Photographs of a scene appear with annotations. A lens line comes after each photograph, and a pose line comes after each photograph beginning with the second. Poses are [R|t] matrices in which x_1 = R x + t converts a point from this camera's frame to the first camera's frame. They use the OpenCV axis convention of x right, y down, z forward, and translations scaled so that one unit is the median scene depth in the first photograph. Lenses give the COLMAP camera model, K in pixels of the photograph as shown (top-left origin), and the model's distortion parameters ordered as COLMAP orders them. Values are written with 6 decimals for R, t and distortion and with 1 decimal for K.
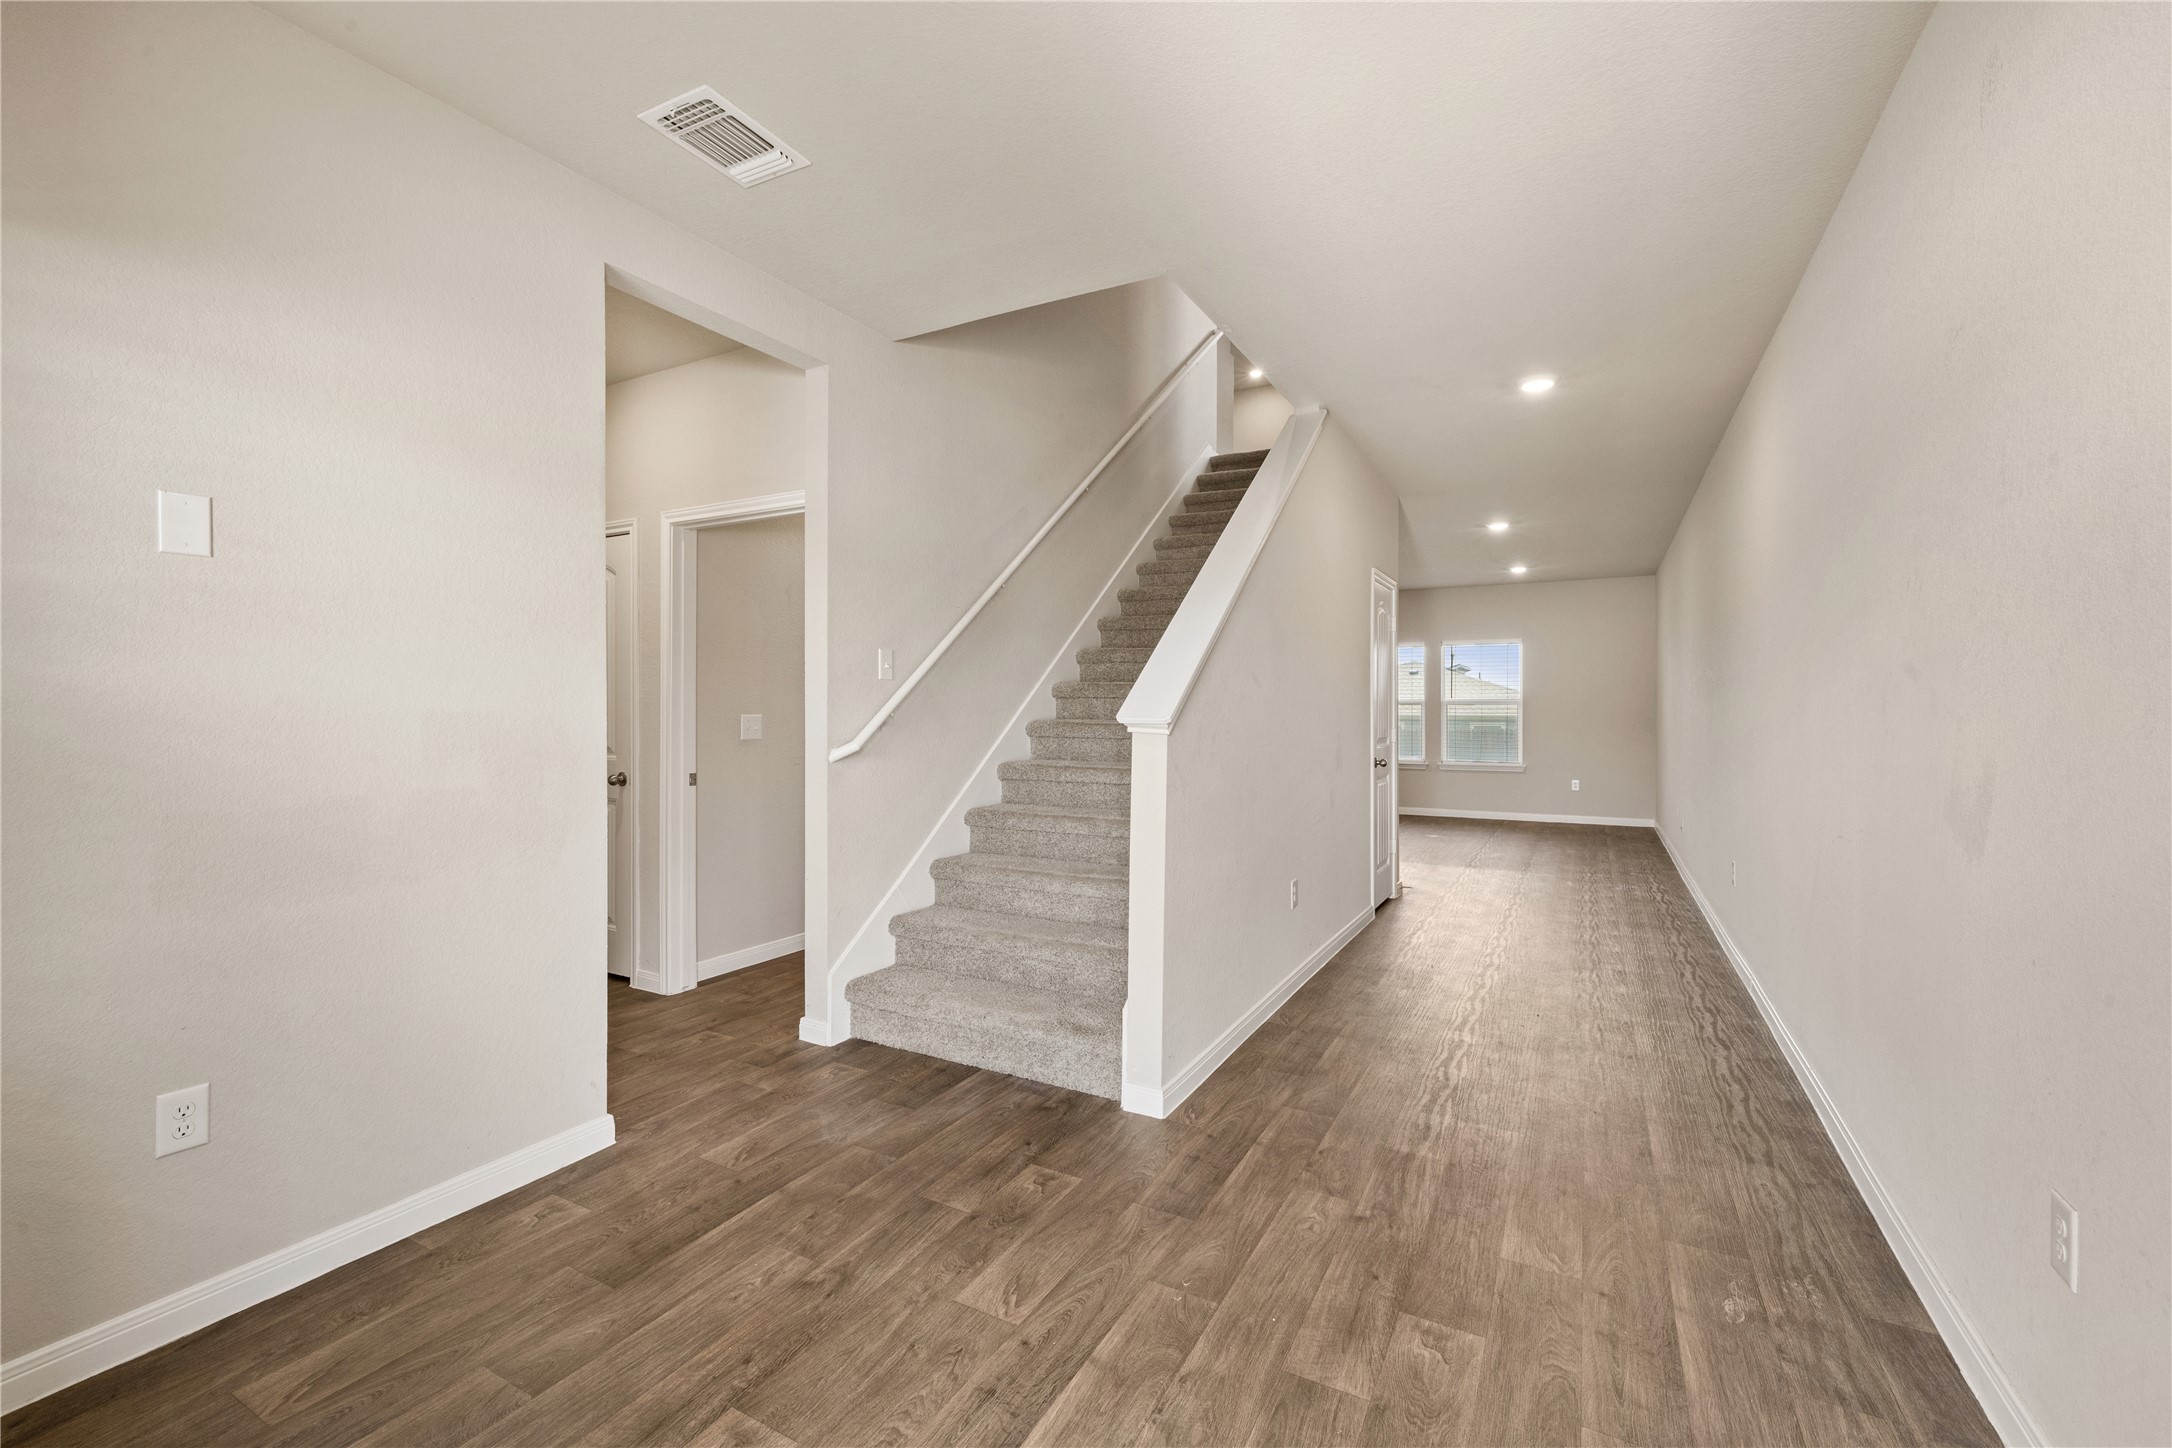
lens RADIAL K [[918.2, 0, 1081.0], [0, 918.2, 714.6], [0, 0, 1]] dist [-0.000260, -0.000049]
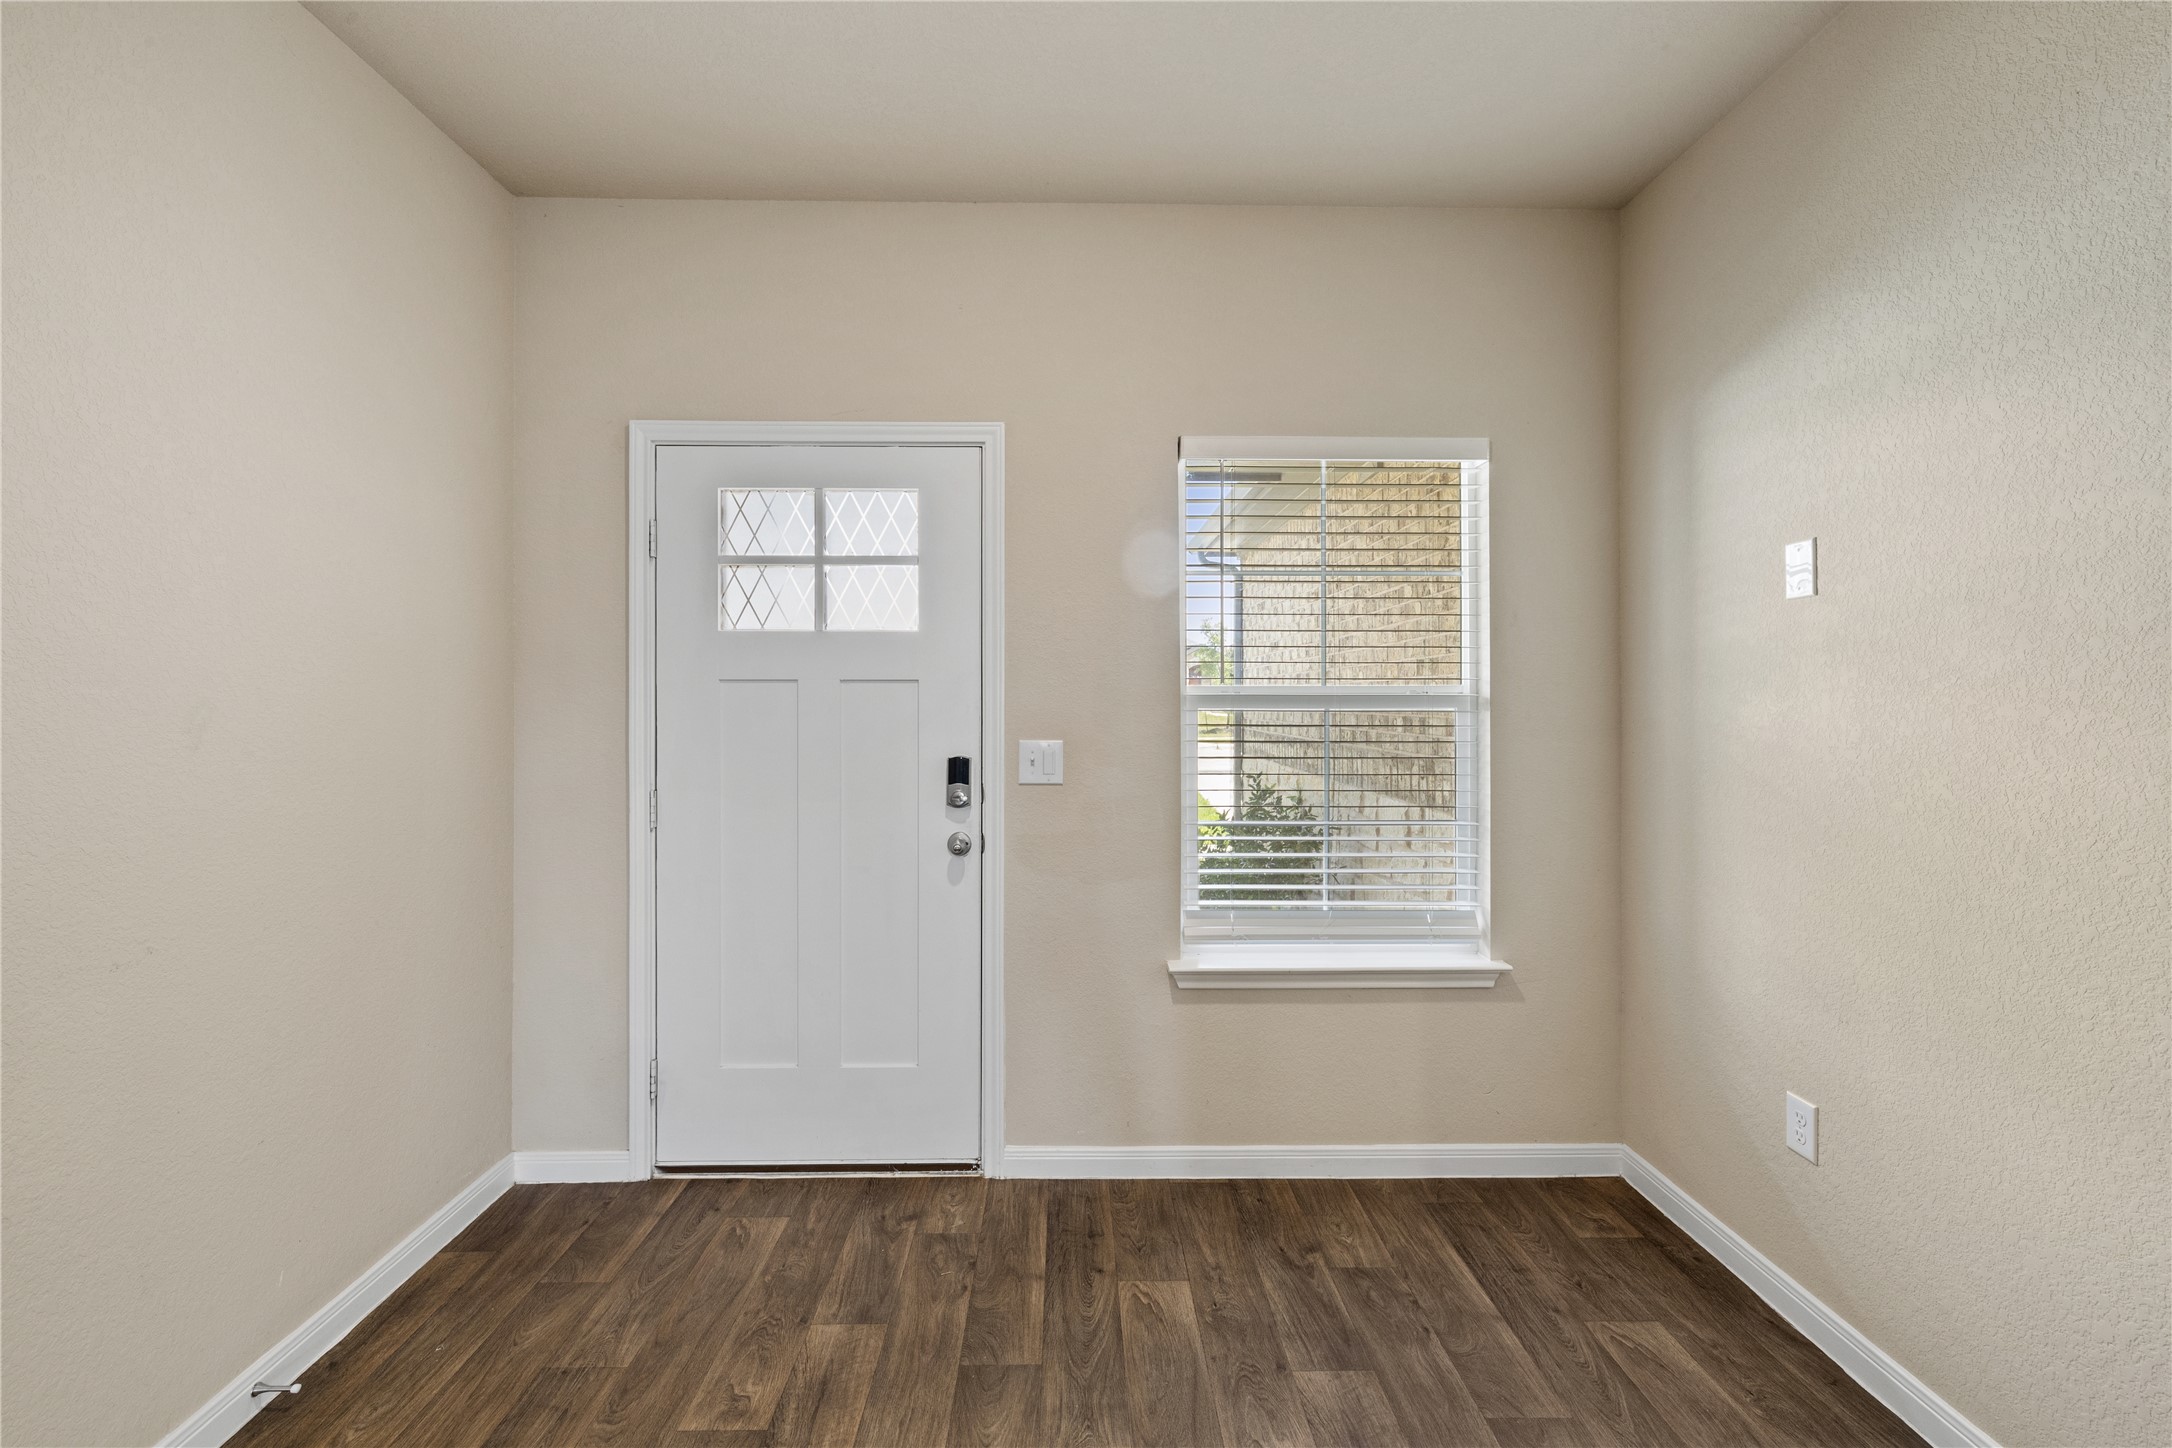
lens RADIAL K [[1036.6, 0, 1090.1], [0, 1036.6, 719.2], [0, 0, 1]] dist [0.000026, 0.000082]
pose [[-0.877329, 0.012010, -0.479739, 0.552773], [-0.003110, 0.999524, 0.030710, -0.064828], [0.479879, 0.028434, -0.876874, 2.033192]]
